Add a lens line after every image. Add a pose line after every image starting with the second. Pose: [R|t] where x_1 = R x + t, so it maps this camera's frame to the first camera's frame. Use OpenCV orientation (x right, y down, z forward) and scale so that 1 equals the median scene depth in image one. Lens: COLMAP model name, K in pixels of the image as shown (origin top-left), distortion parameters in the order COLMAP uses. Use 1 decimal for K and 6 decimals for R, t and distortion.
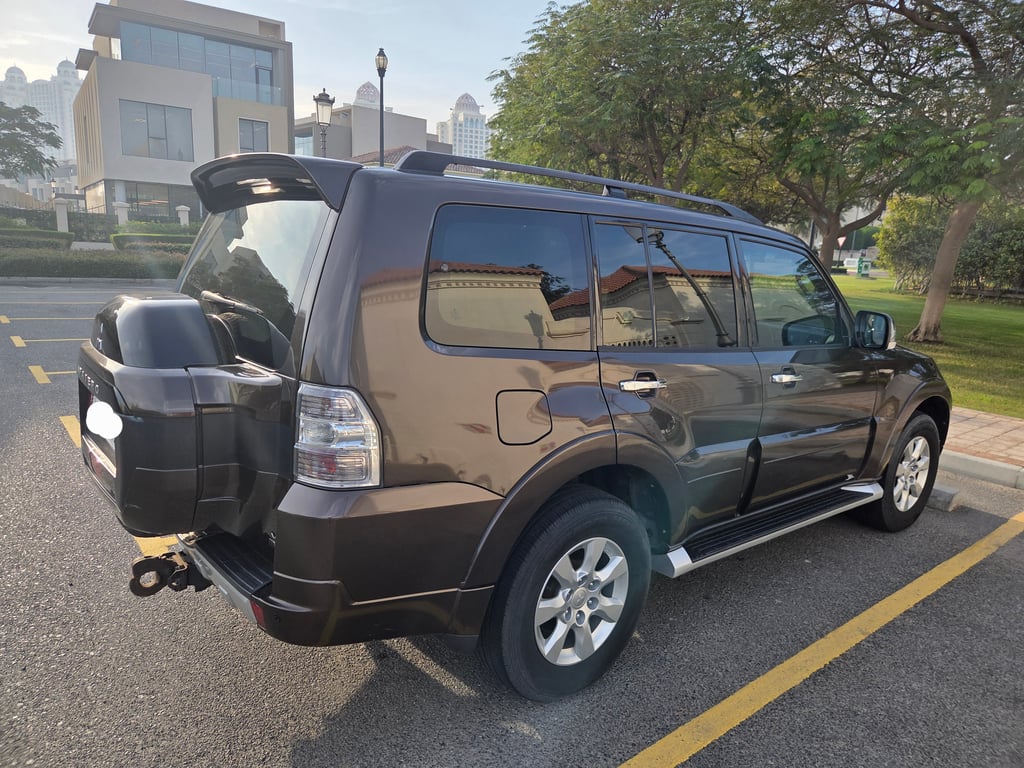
lens RADIAL K [[680.9, 0, 512.0], [0, 680.9, 384.0], [0, 0, 1]] dist [0.006524, -0.018848]
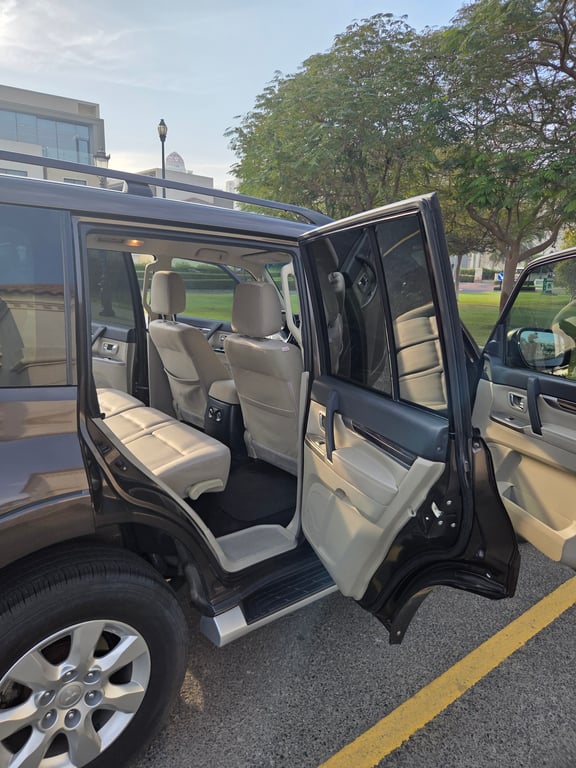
lens RADIAL K [[510.7, 0, 288.0], [0, 510.7, 384.0], [0, 0, 1]] dist [0.006524, -0.018848]
pose [[0.999873, -0.015888, -0.001404, 0.284466], [0.015902, 0.999810, 0.011248, -0.041762], [0.001225, -0.011269, 0.999936, 0.320611]]
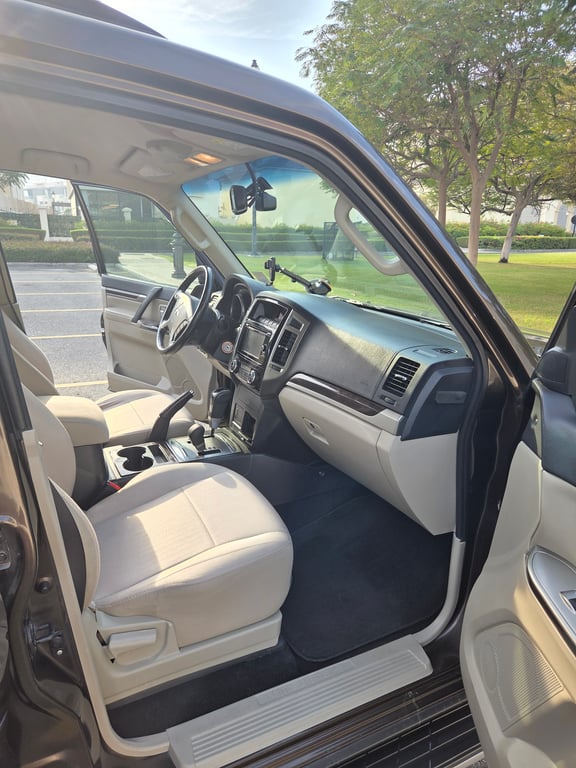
lens RADIAL K [[497.8, 0, 284.1], [0, 497.8, 401.6], [0, 0, 1]] dist [0.006408, -0.000746]
pose [[0.976974, 0.041374, -0.209310, 0.500773], [-0.015412, 0.992140, 0.124176, -0.094939], [0.212803, -0.118091, 0.969933, 0.779400]]
